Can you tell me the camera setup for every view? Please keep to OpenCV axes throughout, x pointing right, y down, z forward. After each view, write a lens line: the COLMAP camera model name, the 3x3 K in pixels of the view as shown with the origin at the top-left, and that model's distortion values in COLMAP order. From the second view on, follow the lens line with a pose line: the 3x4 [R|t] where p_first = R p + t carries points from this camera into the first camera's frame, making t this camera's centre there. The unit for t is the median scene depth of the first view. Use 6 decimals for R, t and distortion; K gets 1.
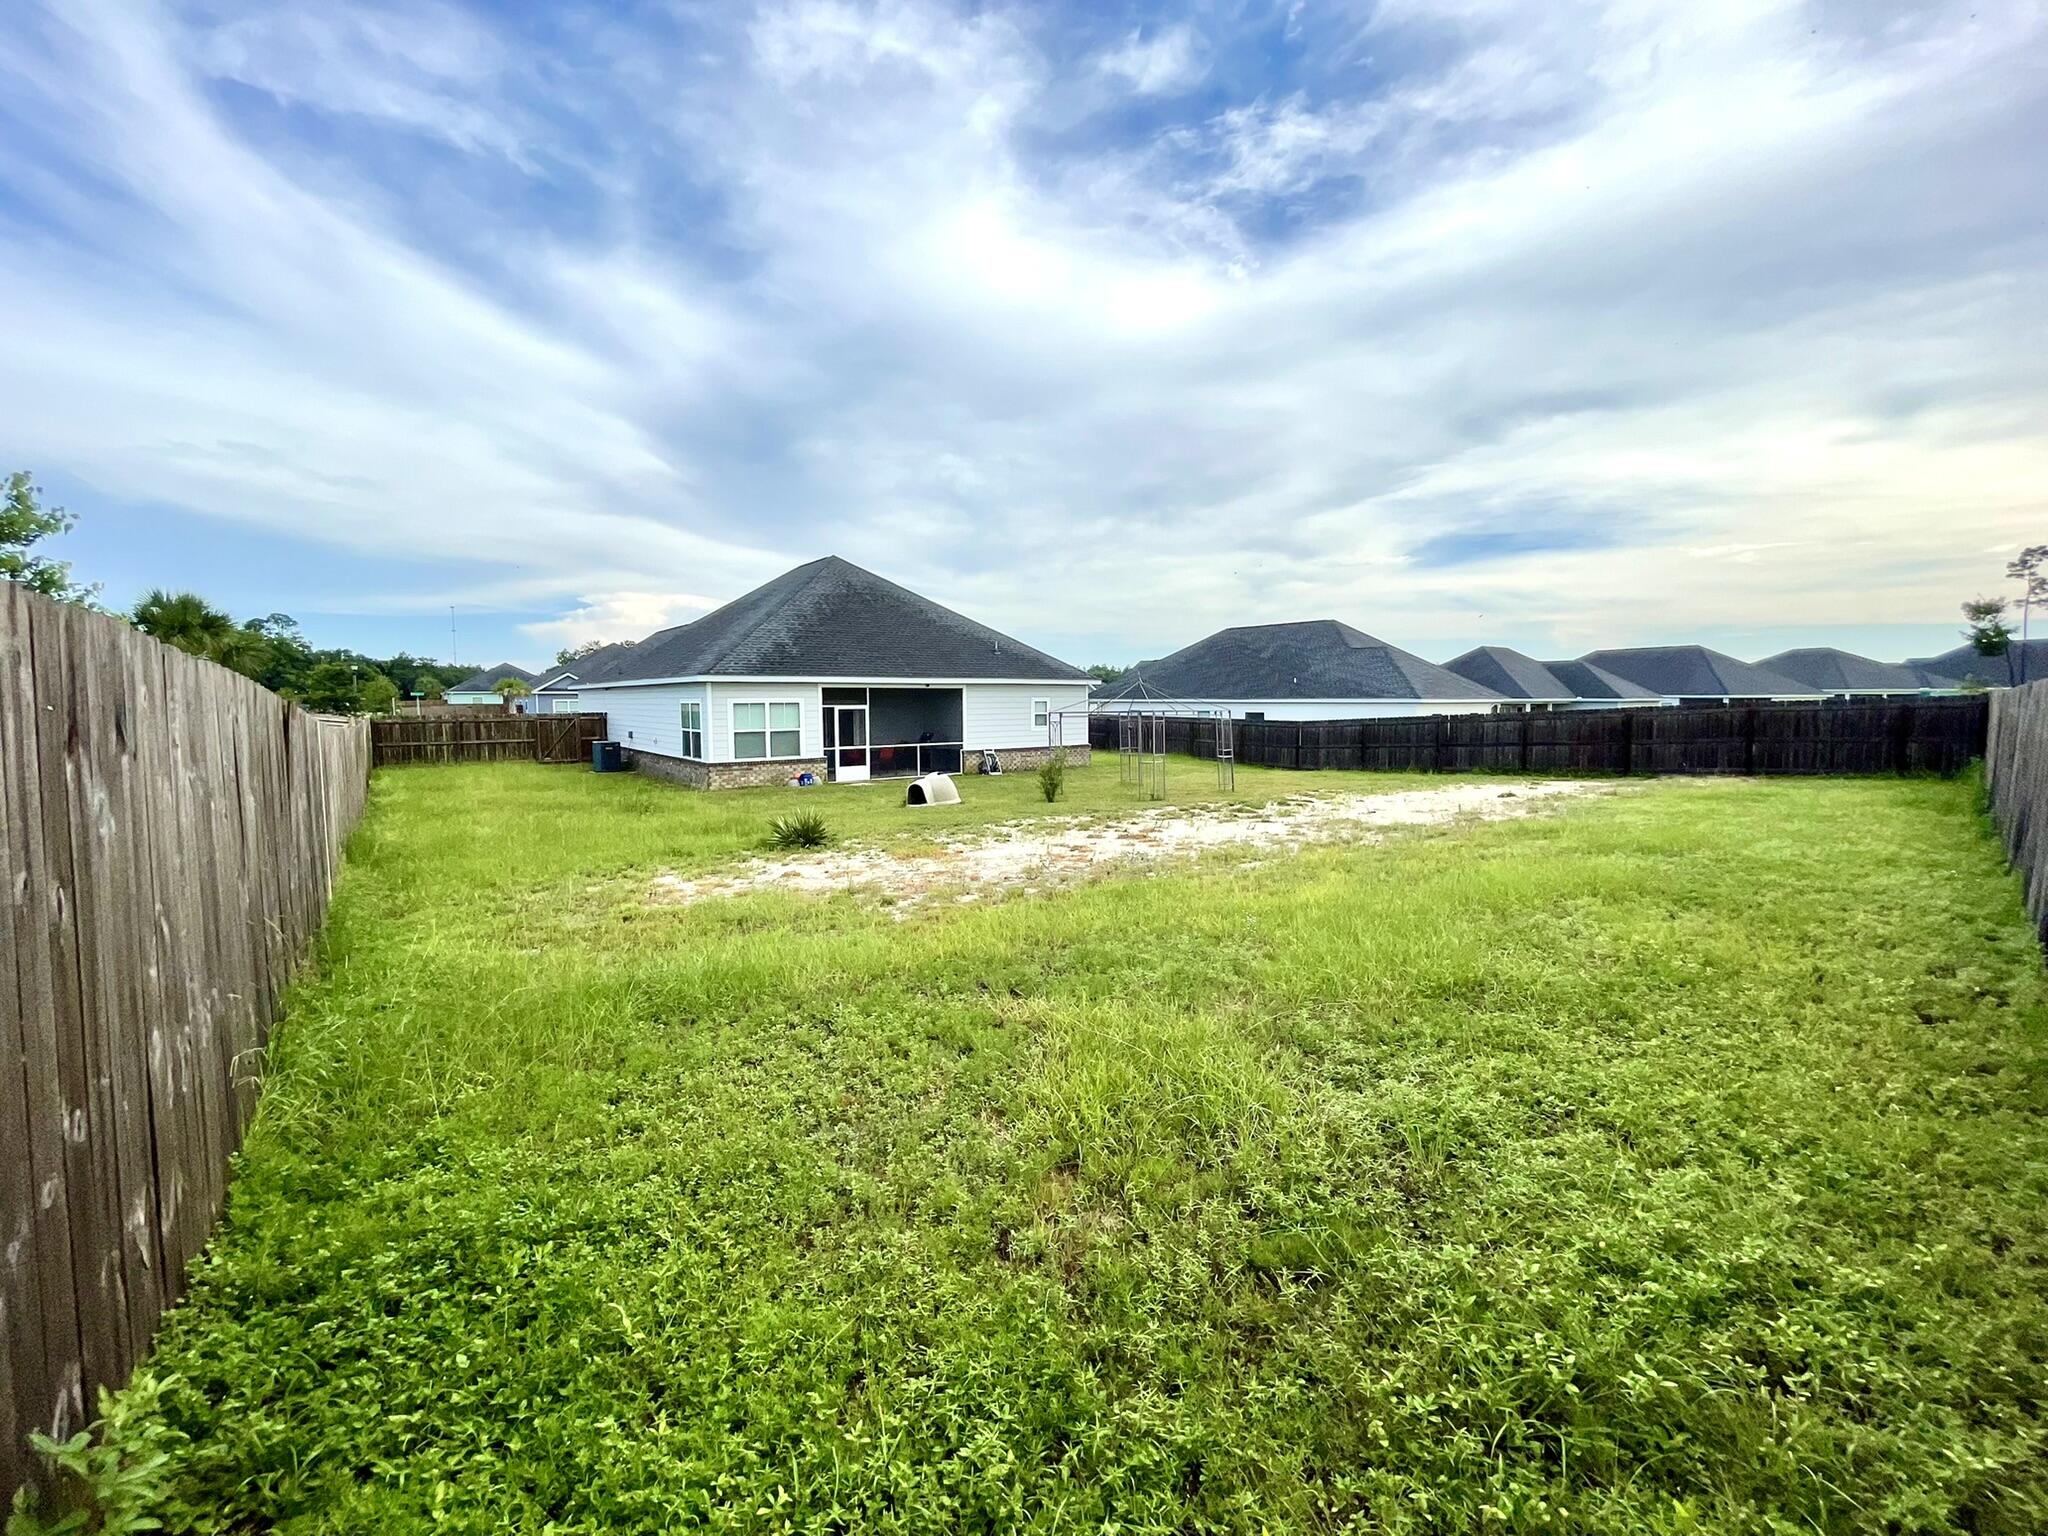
lens RADIAL K [[832.1, 0, 1027.6], [0, 832.1, 776.8], [0, 0, 1]] dist [0.001660, -0.000194]
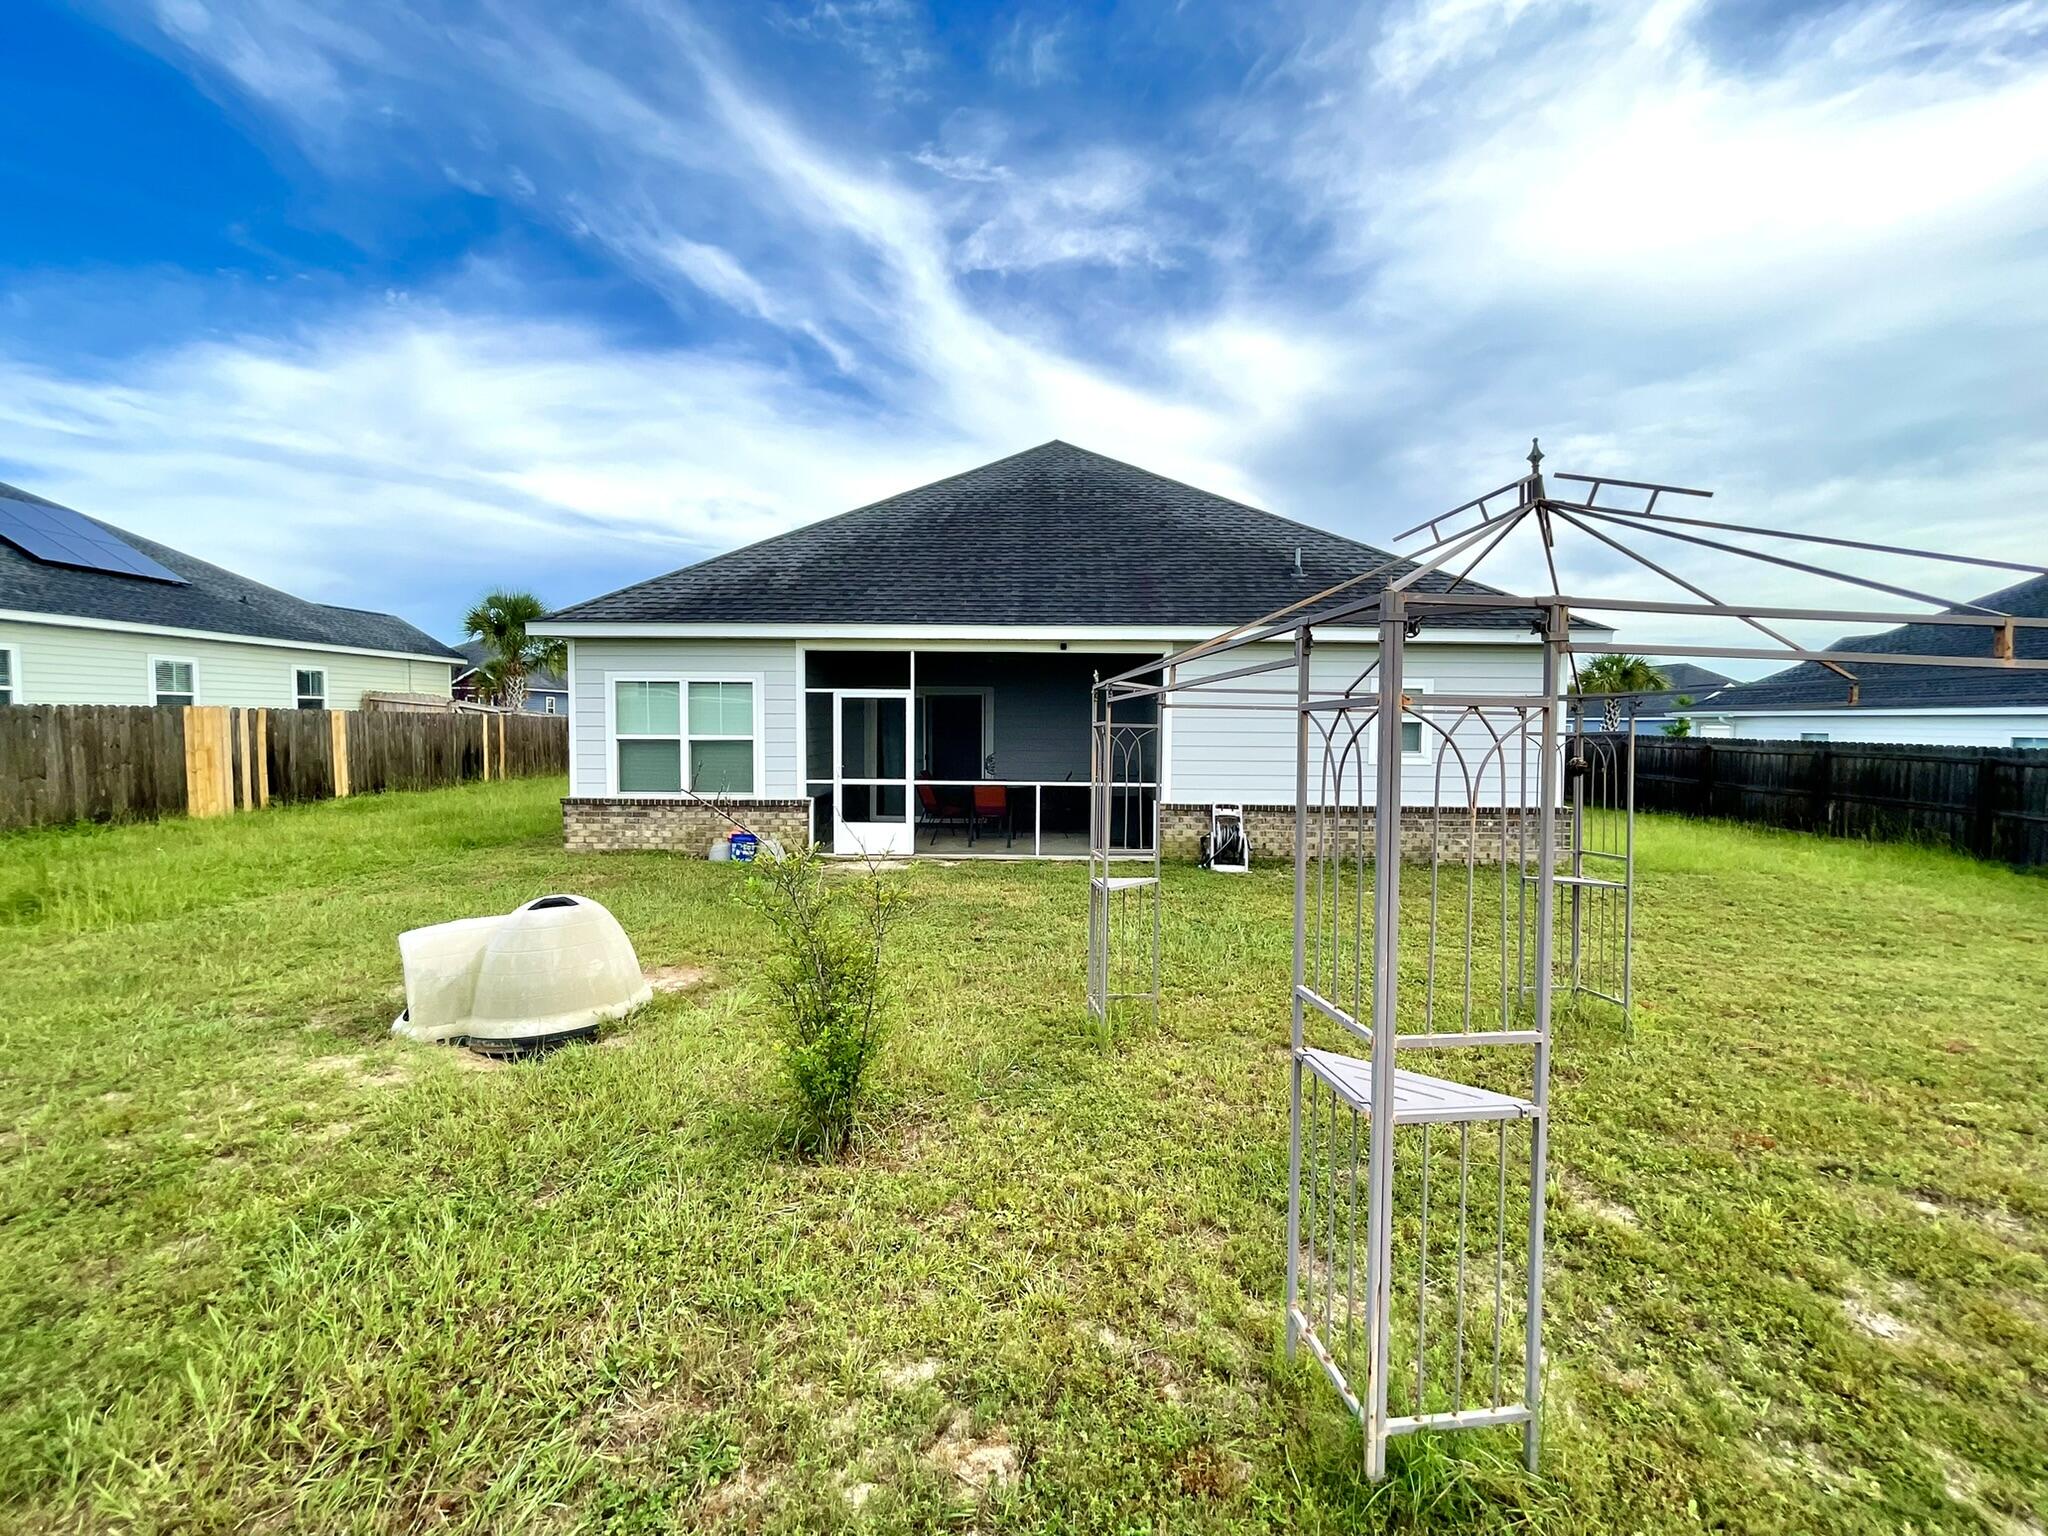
lens RADIAL K [[832.1, 0, 1027.6], [0, 832.1, 776.8], [0, 0, 1]] dist [0.001660, -0.000194]
pose [[0.786363, 0.052100, -0.615564, 0.138476], [-0.070235, 0.997516, -0.005296, -0.041679], [0.613760, 0.047399, 0.788069, 0.692201]]
